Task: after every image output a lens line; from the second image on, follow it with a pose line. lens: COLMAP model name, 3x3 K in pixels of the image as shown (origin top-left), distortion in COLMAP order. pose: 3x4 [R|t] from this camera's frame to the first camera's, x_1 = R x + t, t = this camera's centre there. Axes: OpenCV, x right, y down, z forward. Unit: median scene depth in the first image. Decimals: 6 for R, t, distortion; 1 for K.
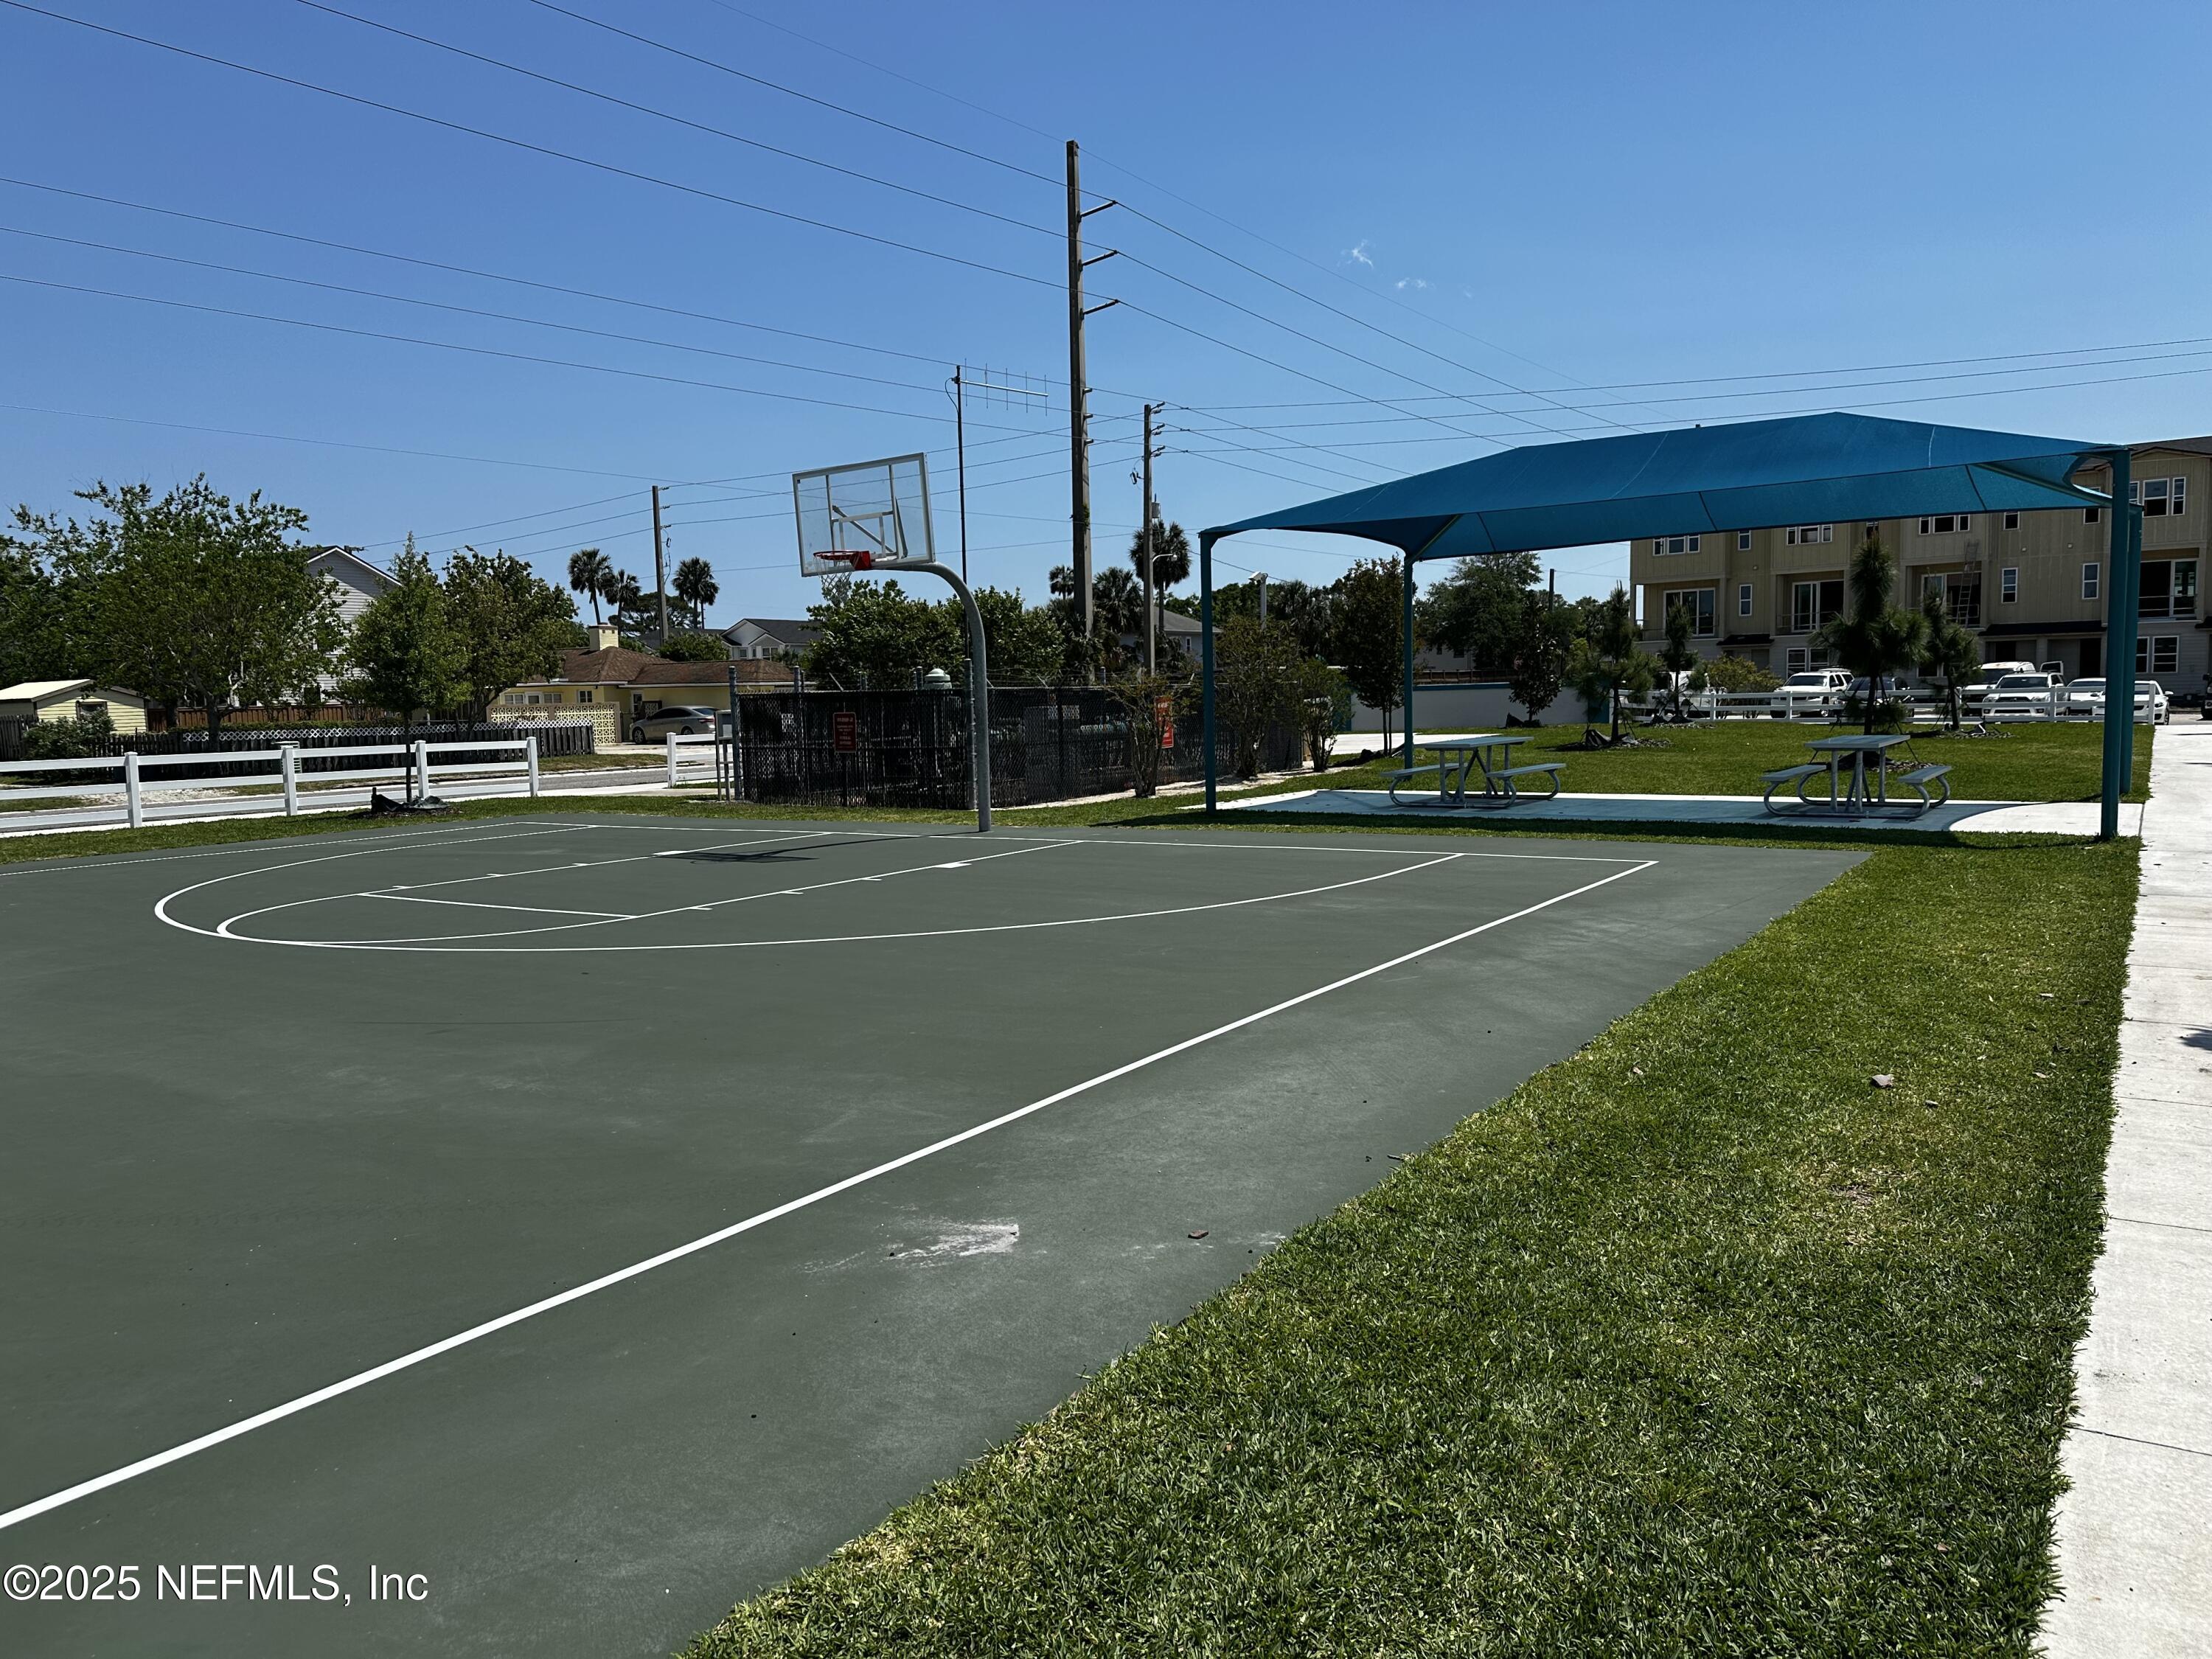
lens RADIAL K [[1538.7, 0, 1106.0], [0, 1538.7, 829.5], [0, 0, 1]] dist [0.048131, 0.000148]
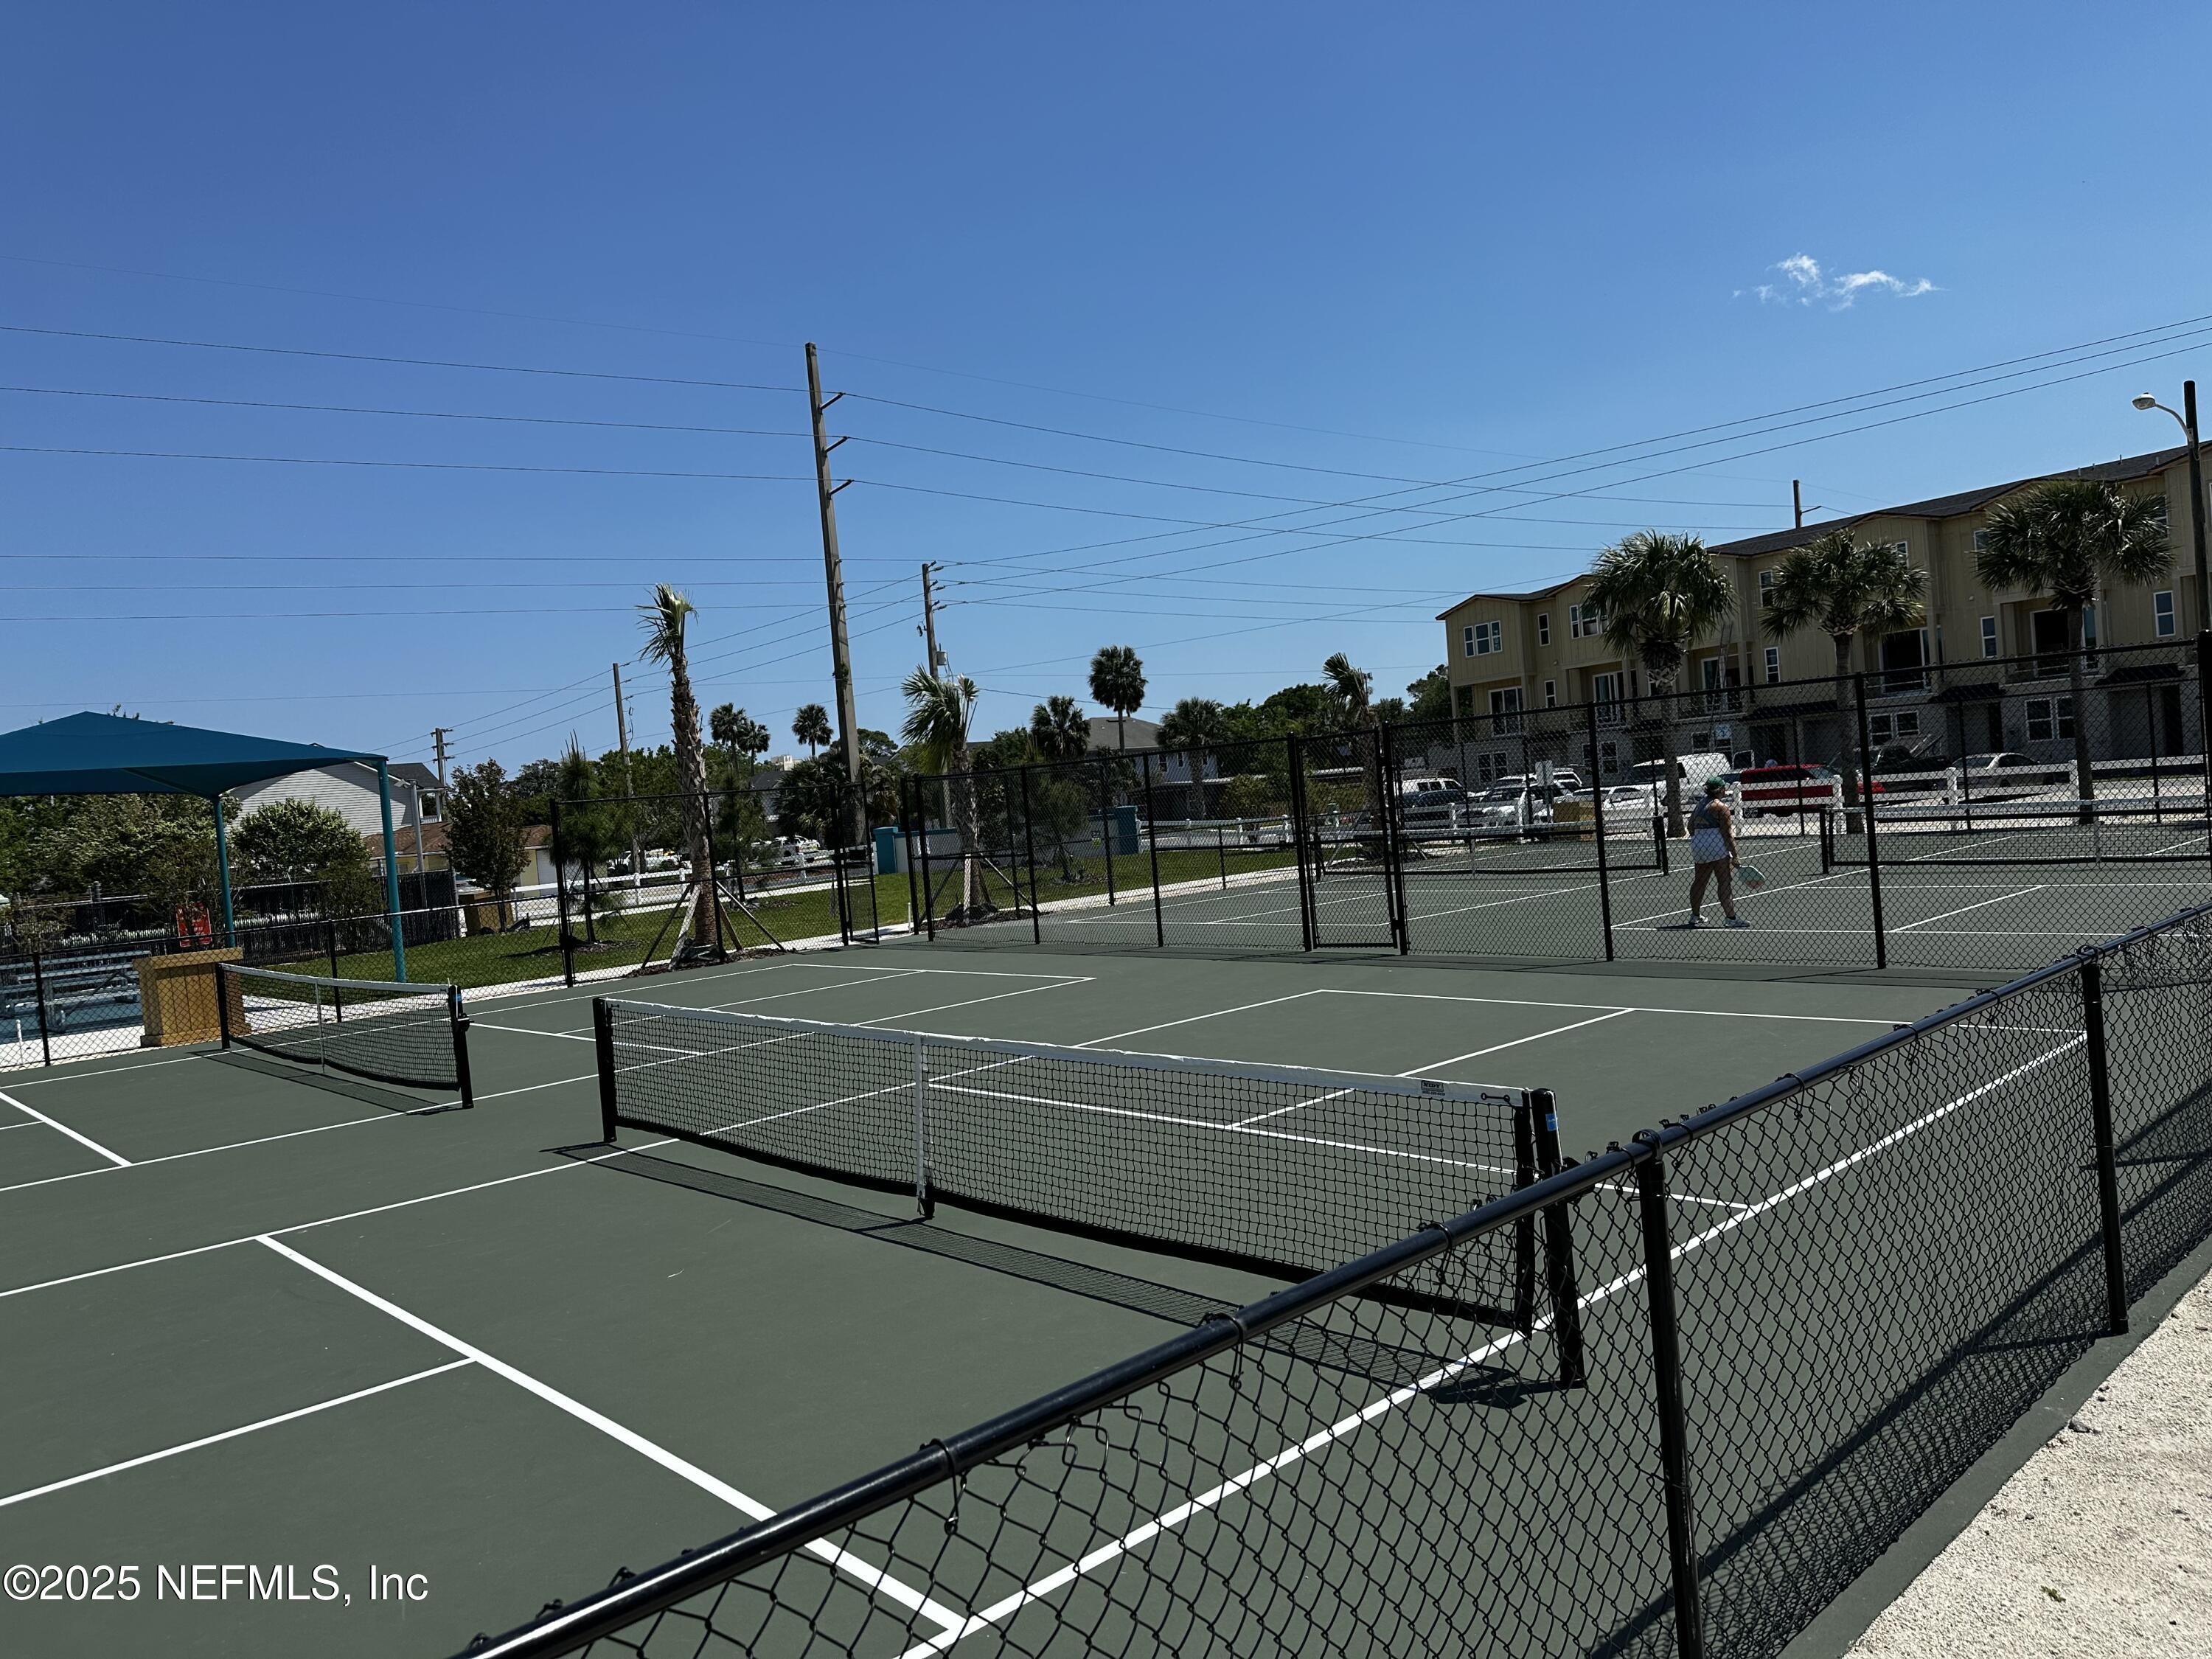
lens RADIAL K [[1538.7, 0, 1106.0], [0, 1538.7, 829.5], [0, 0, 1]] dist [0.048131, 0.000148]
pose [[0.972264, -0.059422, -0.226210, 0.384865], [0.045150, 0.996680, -0.067757, -0.009306], [0.229485, 0.055665, 0.971719, -0.014957]]
